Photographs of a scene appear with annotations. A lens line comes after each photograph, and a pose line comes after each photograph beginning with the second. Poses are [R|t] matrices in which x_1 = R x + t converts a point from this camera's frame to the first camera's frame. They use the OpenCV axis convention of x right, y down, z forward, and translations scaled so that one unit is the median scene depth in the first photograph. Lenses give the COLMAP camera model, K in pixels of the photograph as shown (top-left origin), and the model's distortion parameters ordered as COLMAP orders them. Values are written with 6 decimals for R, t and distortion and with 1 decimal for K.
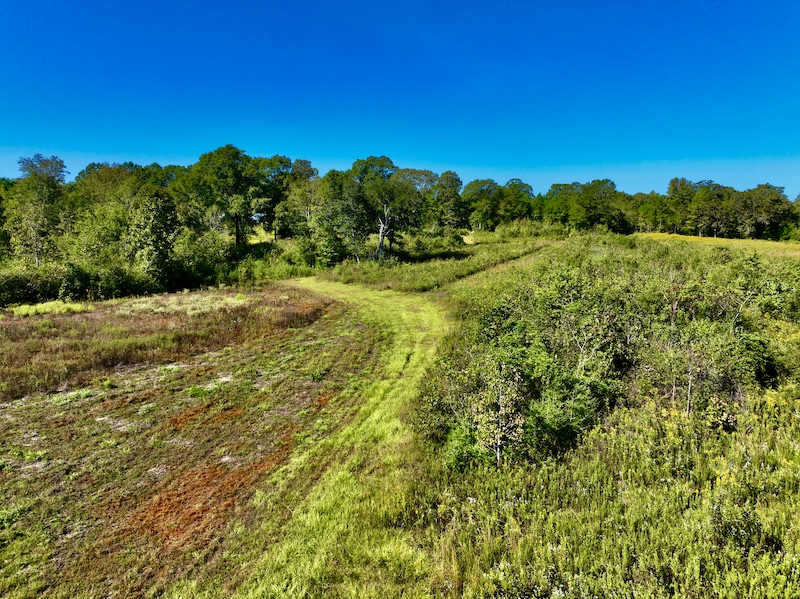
lens RADIAL K [[563.1, 0, 400.0], [0, 563.1, 299.5], [0, 0, 1]] dist [-0.003309, 0.021102]
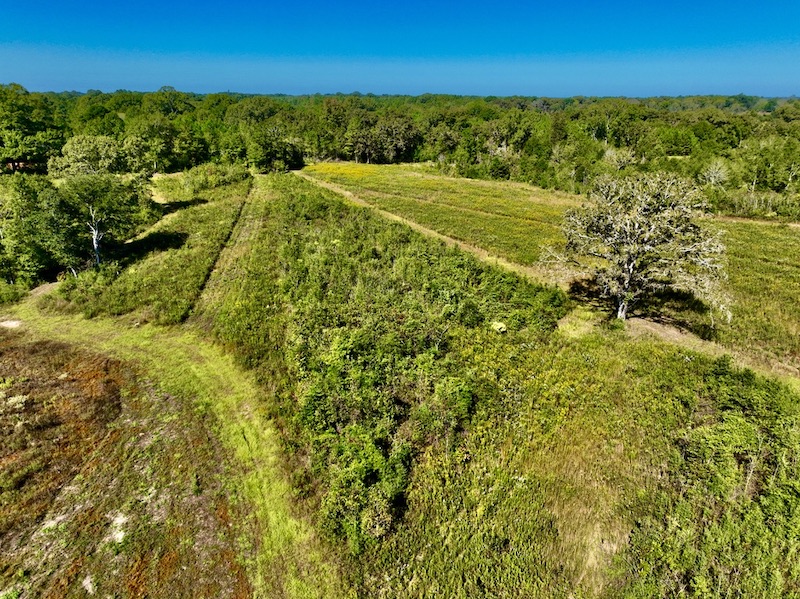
lens RADIAL K [[563.1, 0, 400.0], [0, 563.1, 299.5], [0, 0, 1]] dist [-0.003309, 0.021102]
pose [[0.829150, -0.191552, 0.525183, -0.061808], [0.083762, 0.971426, 0.222070, -0.092256], [-0.552715, -0.140139, 0.821503, -0.044104]]
